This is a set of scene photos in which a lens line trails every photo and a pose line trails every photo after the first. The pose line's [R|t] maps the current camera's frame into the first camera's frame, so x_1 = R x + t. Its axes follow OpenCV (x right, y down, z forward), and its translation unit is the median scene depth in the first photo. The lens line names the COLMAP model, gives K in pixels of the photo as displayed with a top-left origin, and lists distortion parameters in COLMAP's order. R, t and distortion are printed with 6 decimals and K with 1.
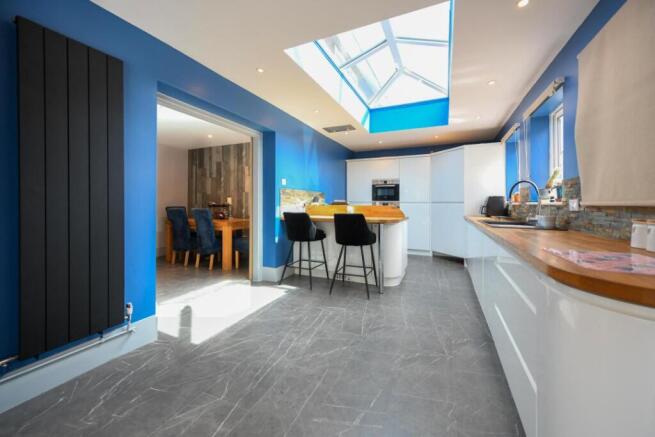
lens RADIAL K [[255.3, 0, 327.6], [0, 255.3, 204.8], [0, 0, 1]] dist [0.010847, -0.000076]
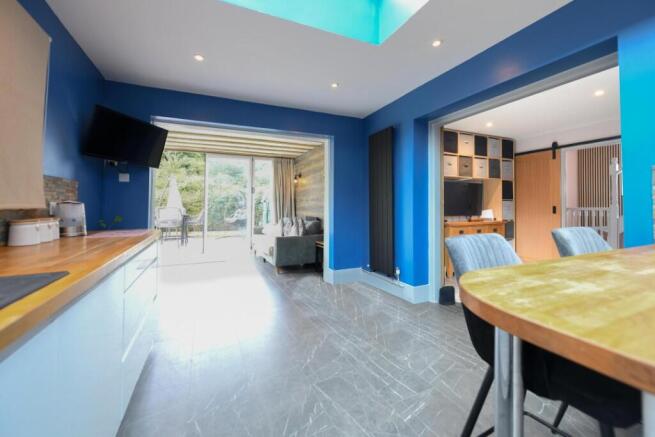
lens RADIAL K [[255.3, 0, 316.1], [0, 255.3, 204.8], [0, 0, 1]] dist [0.010847, -0.000076]
pose [[-0.665203, -0.007365, -0.746627, 0.651323], [-0.002353, 0.999967, -0.007767, 0.007291], [0.746659, -0.003410, -0.665198, 1.439901]]
